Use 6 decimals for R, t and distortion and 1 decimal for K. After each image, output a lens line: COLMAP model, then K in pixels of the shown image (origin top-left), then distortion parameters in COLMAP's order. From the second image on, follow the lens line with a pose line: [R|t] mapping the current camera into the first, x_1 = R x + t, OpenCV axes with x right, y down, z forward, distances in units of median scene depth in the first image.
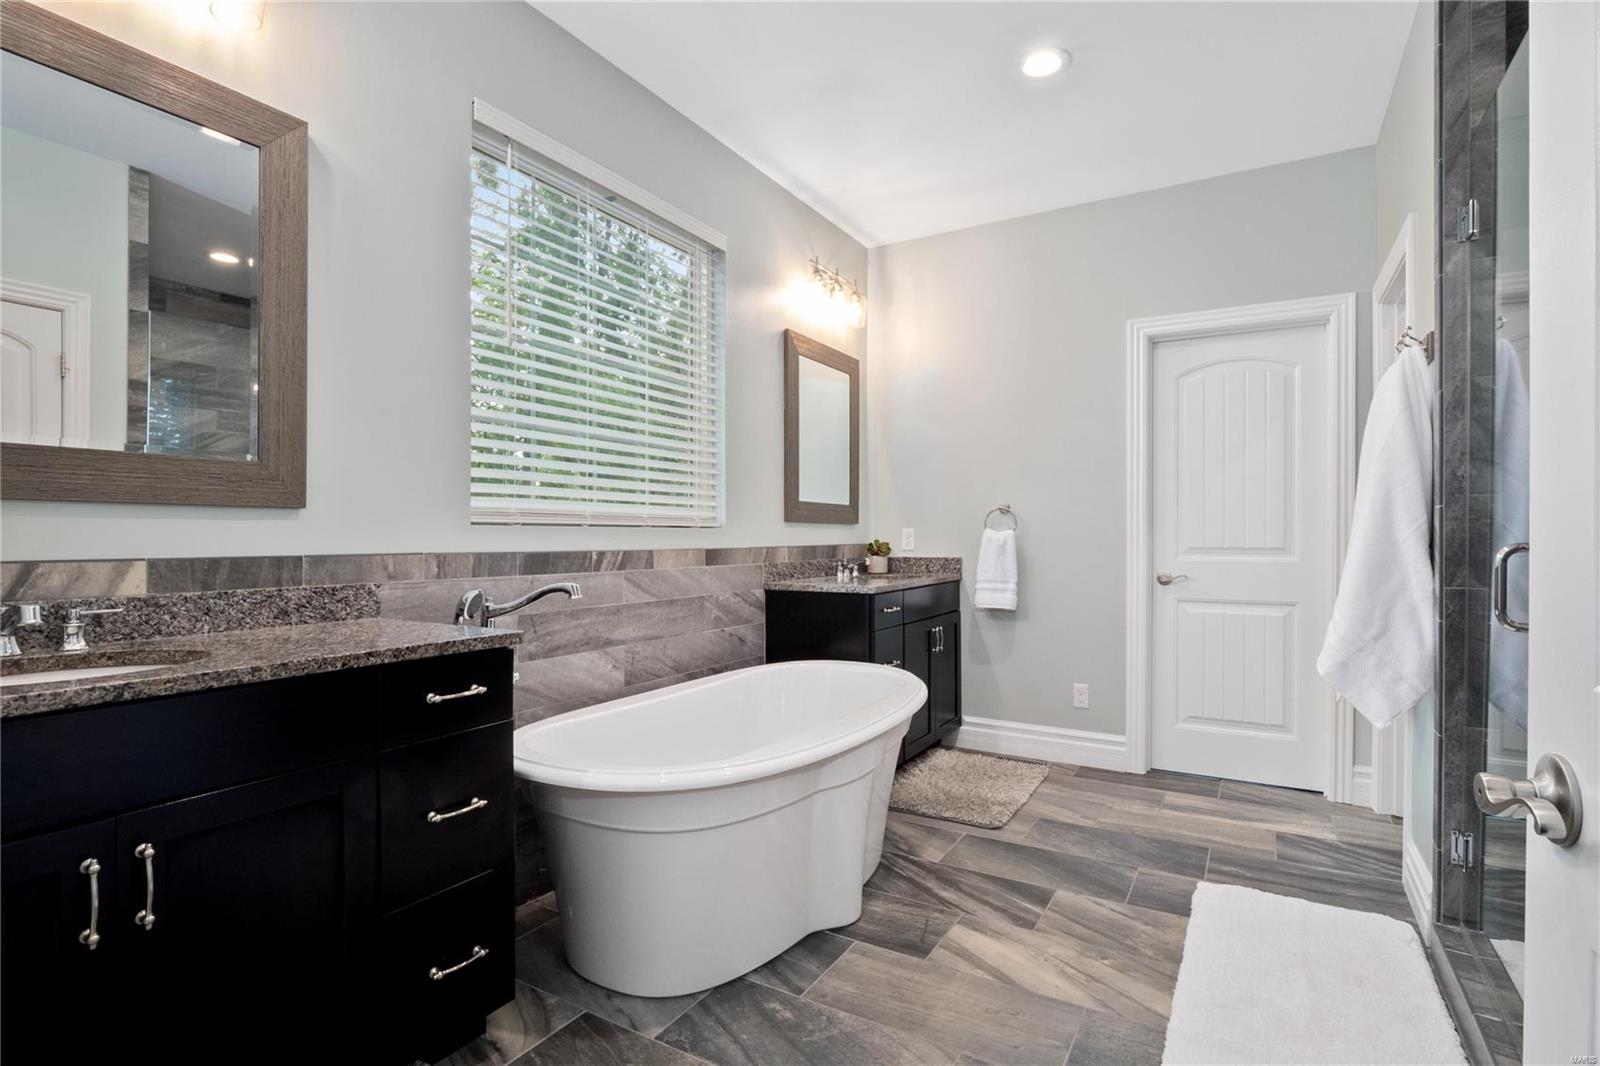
lens RADIAL K [[776.2, 0, 800.0], [0, 776.2, 533.0], [0, 0, 1]] dist [0.000036, 0.000064]
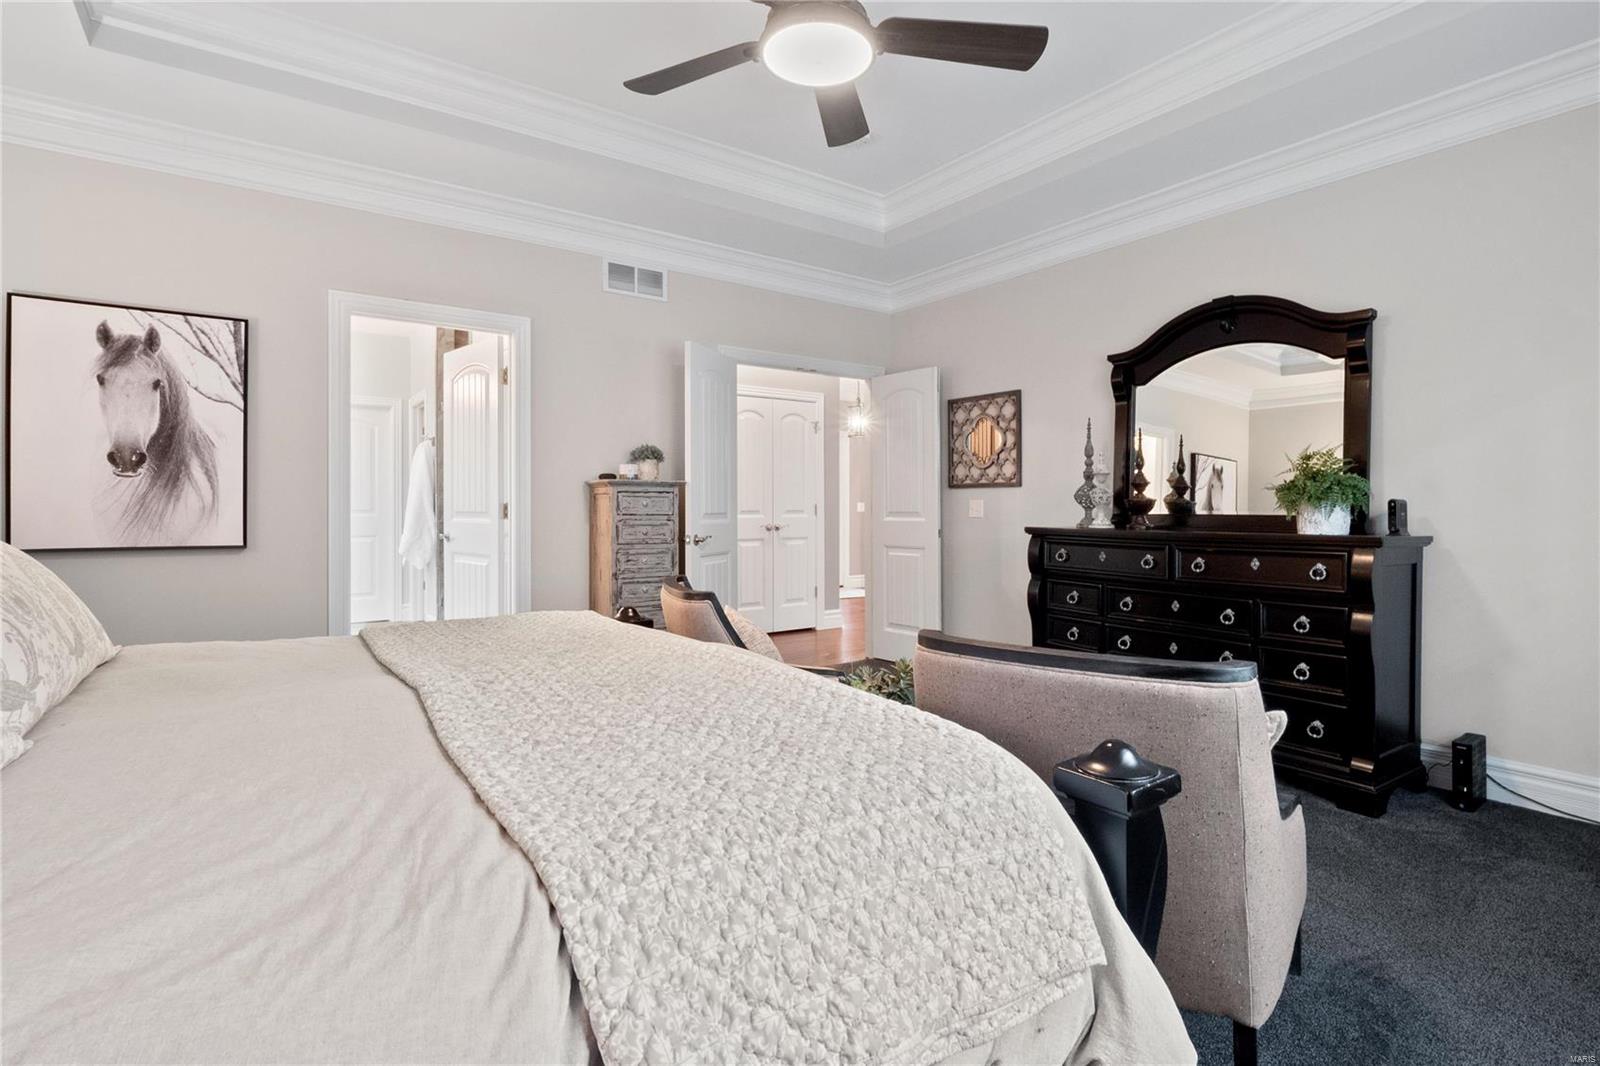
lens RADIAL K [[776.2, 0, 800.0], [0, 776.2, 533.0], [0, 0, 1]] dist [0.000036, 0.000064]
pose [[0.420073, -0.019287, 0.907286, -1.275972], [-0.013632, 0.999527, 0.027560, 0.003353], [-0.907388, -0.023946, 0.419611, -1.504437]]
